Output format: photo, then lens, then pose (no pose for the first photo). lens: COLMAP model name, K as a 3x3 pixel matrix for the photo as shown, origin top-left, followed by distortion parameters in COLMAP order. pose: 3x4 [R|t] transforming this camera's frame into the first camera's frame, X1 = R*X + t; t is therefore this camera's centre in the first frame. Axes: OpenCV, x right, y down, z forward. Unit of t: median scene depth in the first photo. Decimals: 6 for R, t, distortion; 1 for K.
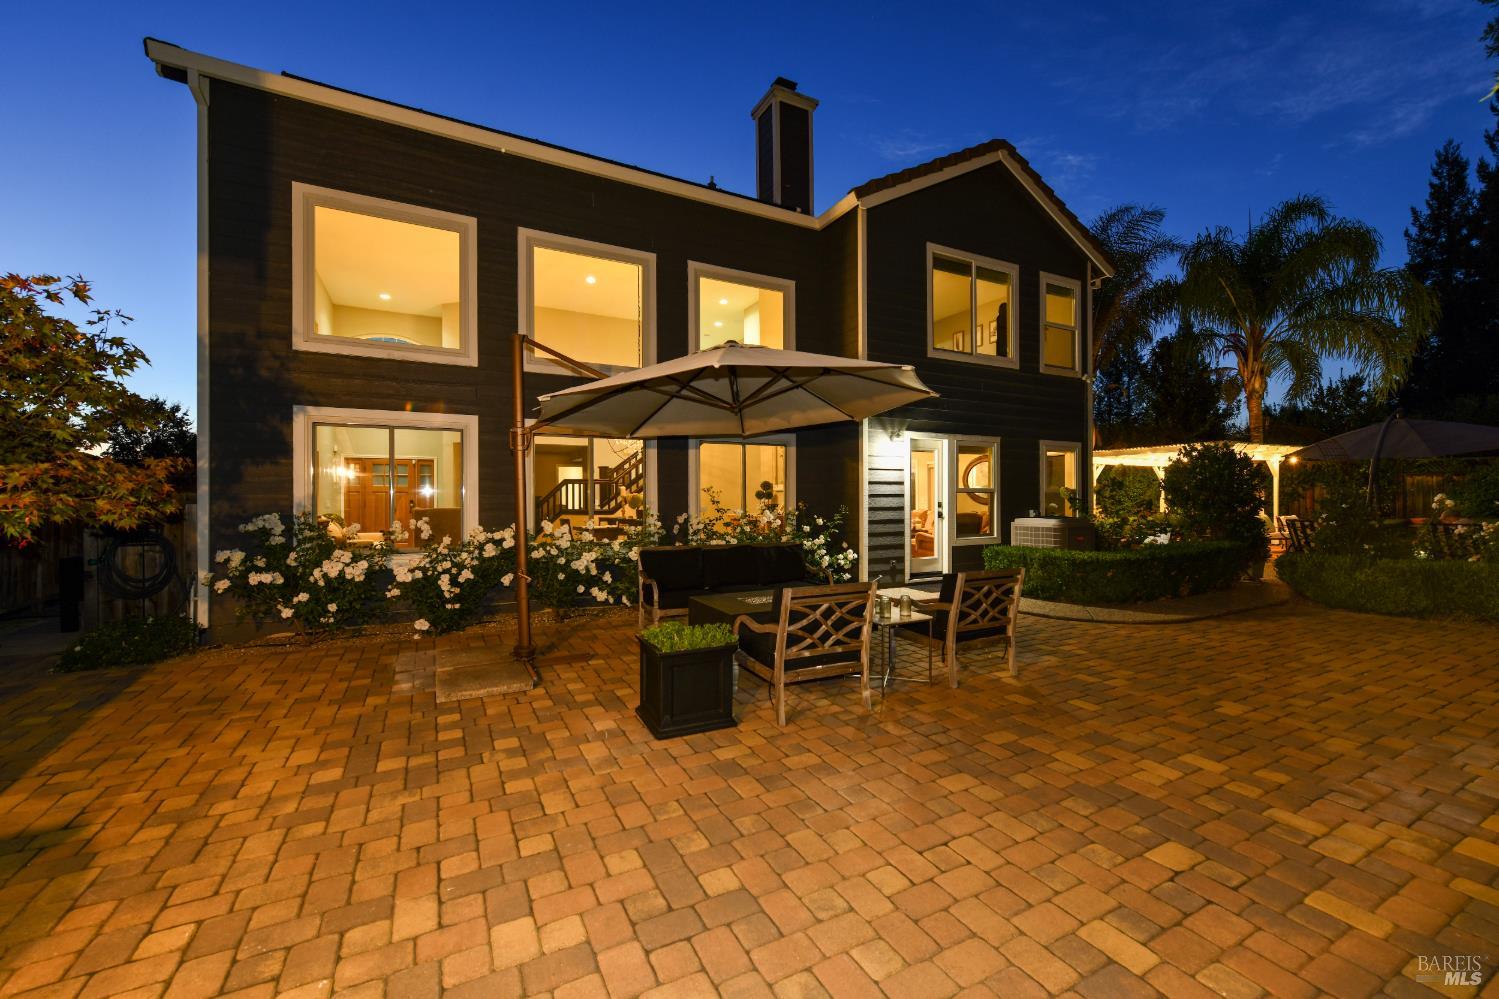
lens RADIAL K [[603.4, 0, 749.5], [0, 603.4, 499.5], [0, 0, 1]] dist [0.000824, 0.000095]
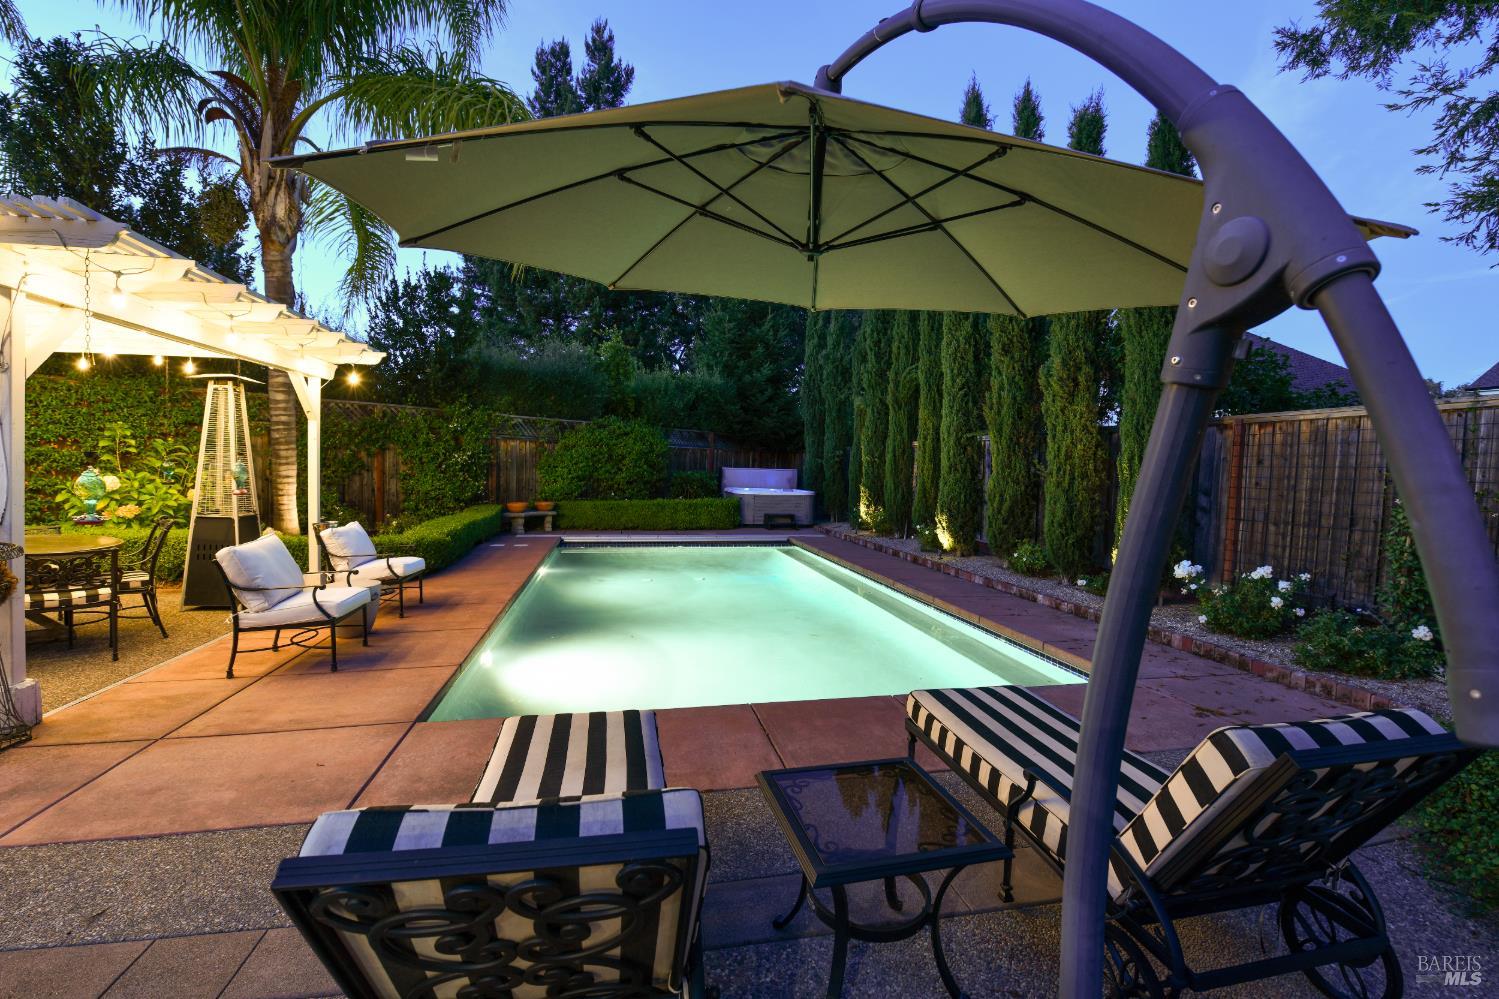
lens RADIAL K [[620.9, 0, 749.5], [0, 620.9, 499.5], [0, 0, 1]] dist [-0.009755, -0.000171]
pose [[0.261896, -0.033708, 0.964507, 0.487413], [-0.022617, 0.998901, 0.041051, -0.007138], [-0.964831, -0.032566, 0.260845, 0.544517]]
